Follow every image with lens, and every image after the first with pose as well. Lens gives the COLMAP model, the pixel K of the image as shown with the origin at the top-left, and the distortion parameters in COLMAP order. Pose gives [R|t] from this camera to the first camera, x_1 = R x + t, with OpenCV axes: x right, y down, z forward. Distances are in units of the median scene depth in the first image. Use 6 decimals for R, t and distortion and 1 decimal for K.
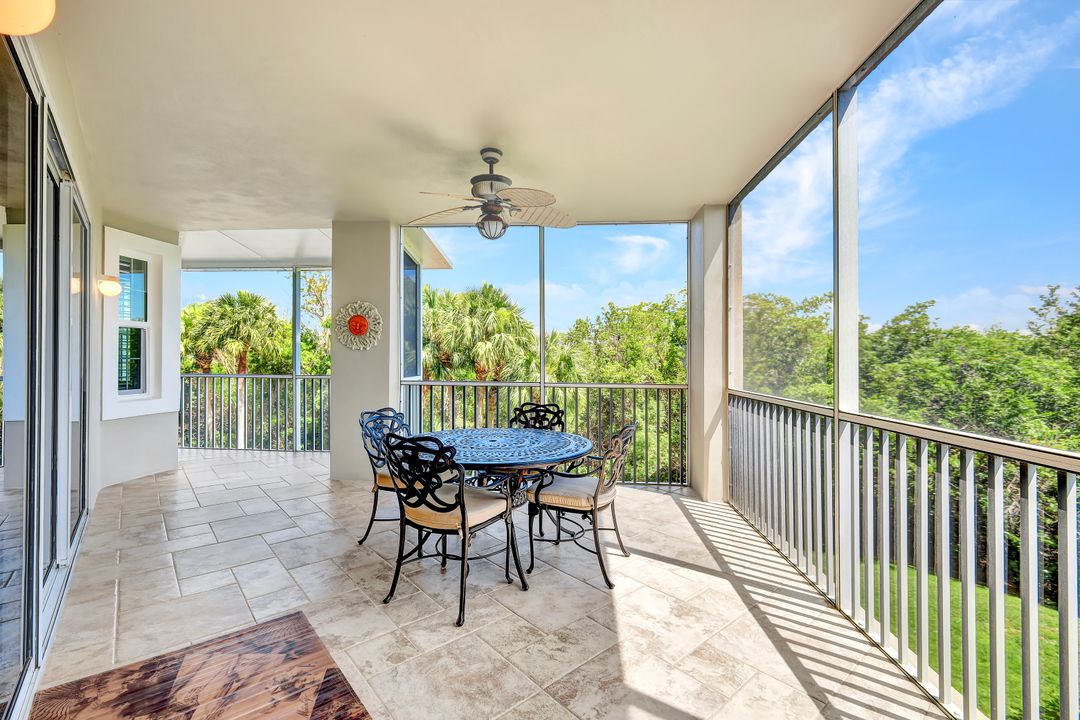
lens RADIAL K [[477.3, 0, 538.2], [0, 477.3, 356.3], [0, 0, 1]] dist [-0.000186, 0.000113]
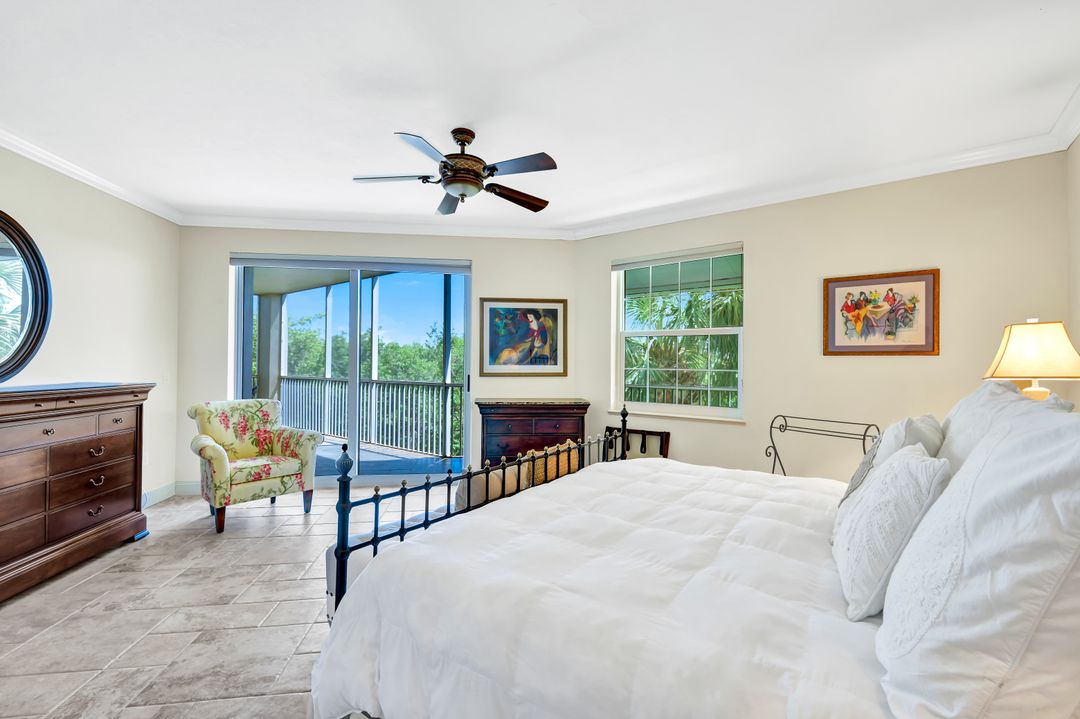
lens RADIAL K [[477.3, 0, 538.2], [0, 477.3, 355.8], [0, 0, 1]] dist [-0.000186, 0.000113]
pose [[0.554716, 0.011179, 0.831964, -0.814287], [-0.007204, 0.999937, -0.008633, -0.014892], [-0.832008, -0.001204, 0.554762, -1.283259]]
